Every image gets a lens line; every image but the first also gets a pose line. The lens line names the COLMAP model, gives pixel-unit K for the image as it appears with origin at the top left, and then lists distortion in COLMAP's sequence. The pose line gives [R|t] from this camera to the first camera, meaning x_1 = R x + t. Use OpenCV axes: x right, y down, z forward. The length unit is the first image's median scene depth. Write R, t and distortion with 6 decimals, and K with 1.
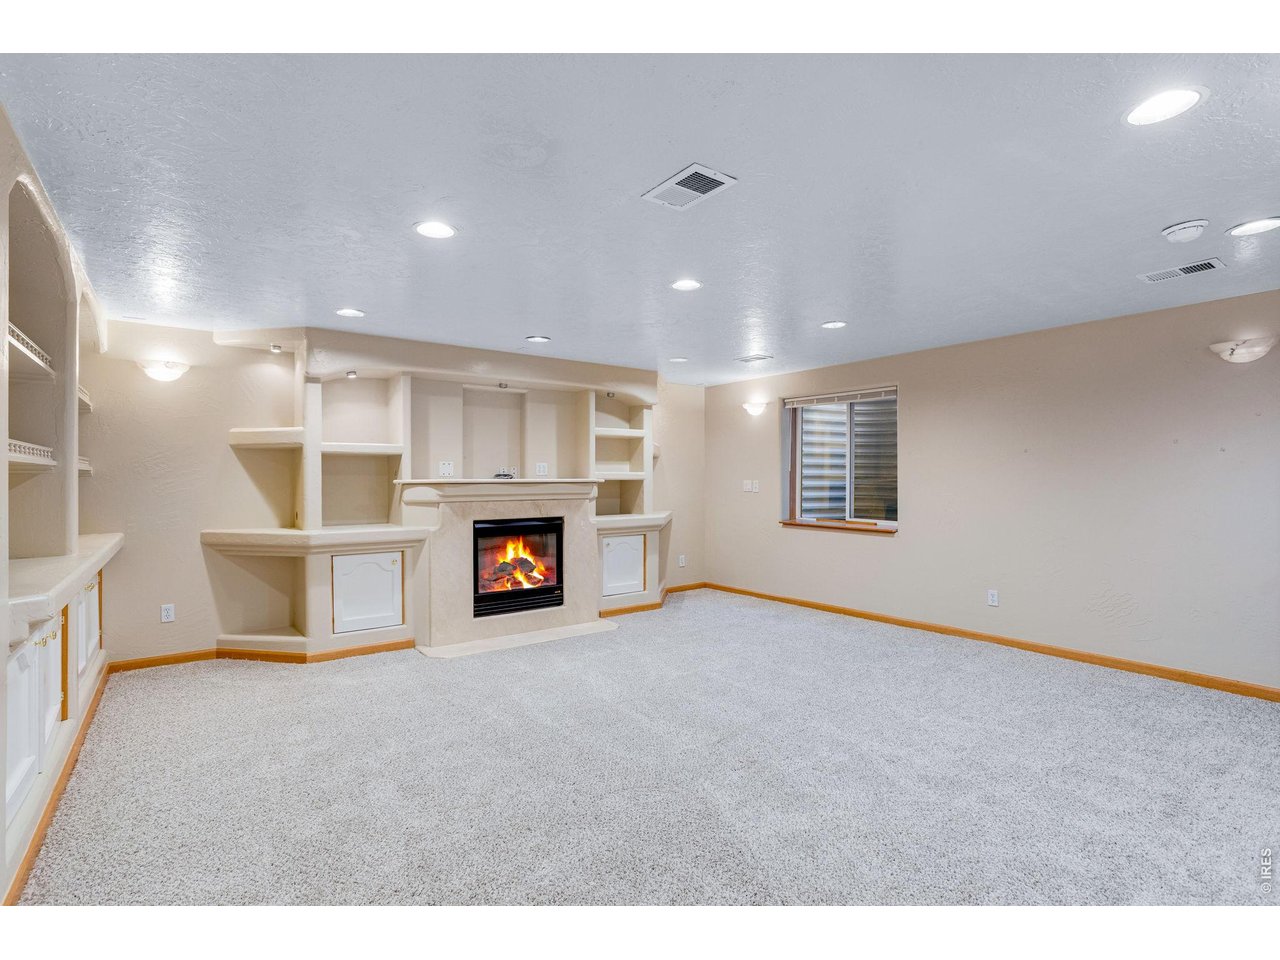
lens RADIAL K [[624.6, 0, 638.1], [0, 624.6, 479.4], [0, 0, 1]] dist [-0.001067, -0.000172]
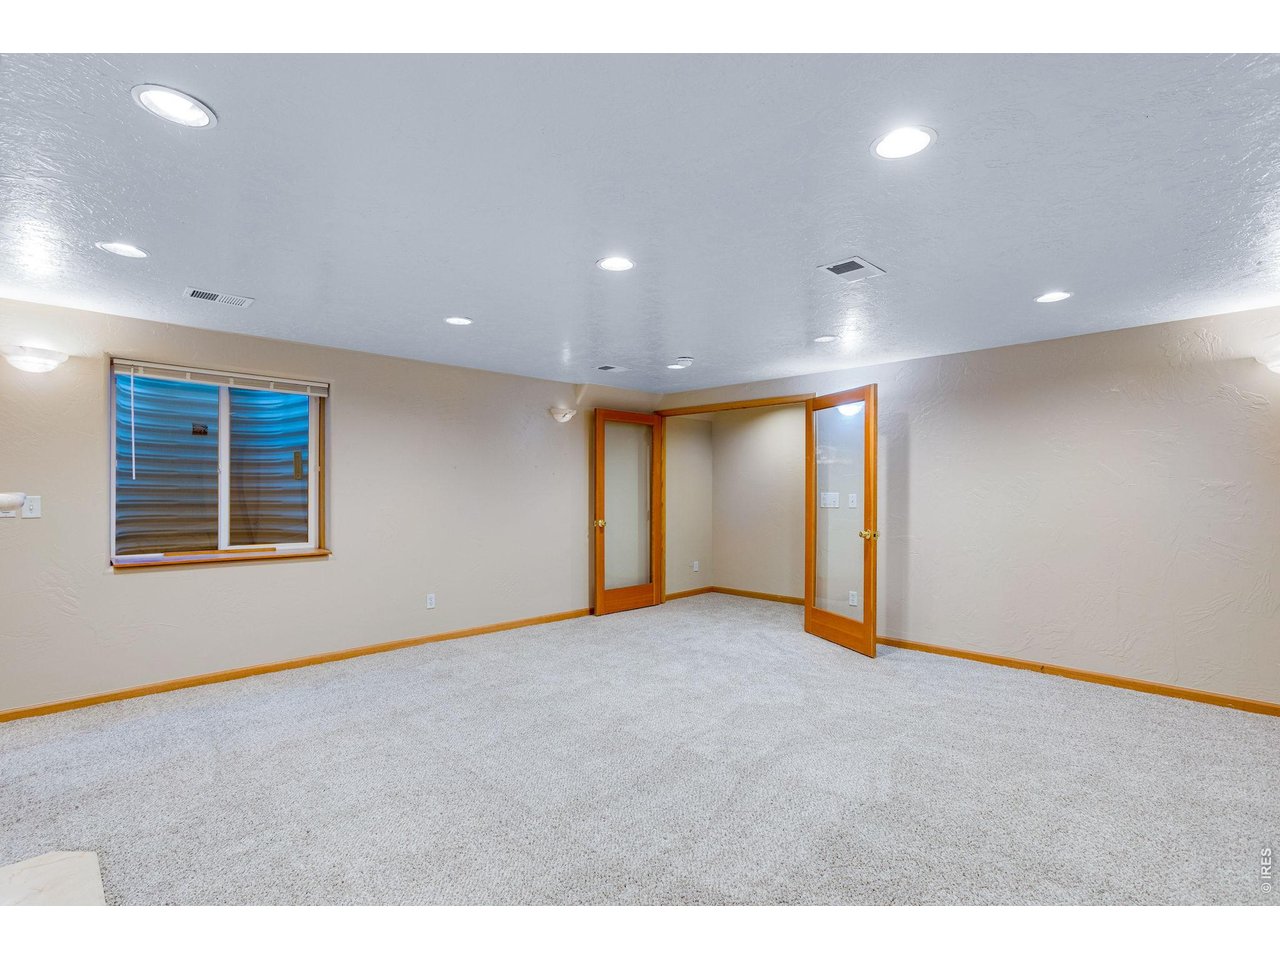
lens RADIAL K [[624.6, 0, 638.1], [0, 624.6, 479.4], [0, 0, 1]] dist [-0.001067, -0.000172]
pose [[-0.121650, 0.014346, 0.992469, -0.460987], [-0.001775, 0.999891, -0.014671, -0.005485], [-0.992572, -0.003546, -0.121611, 0.643592]]
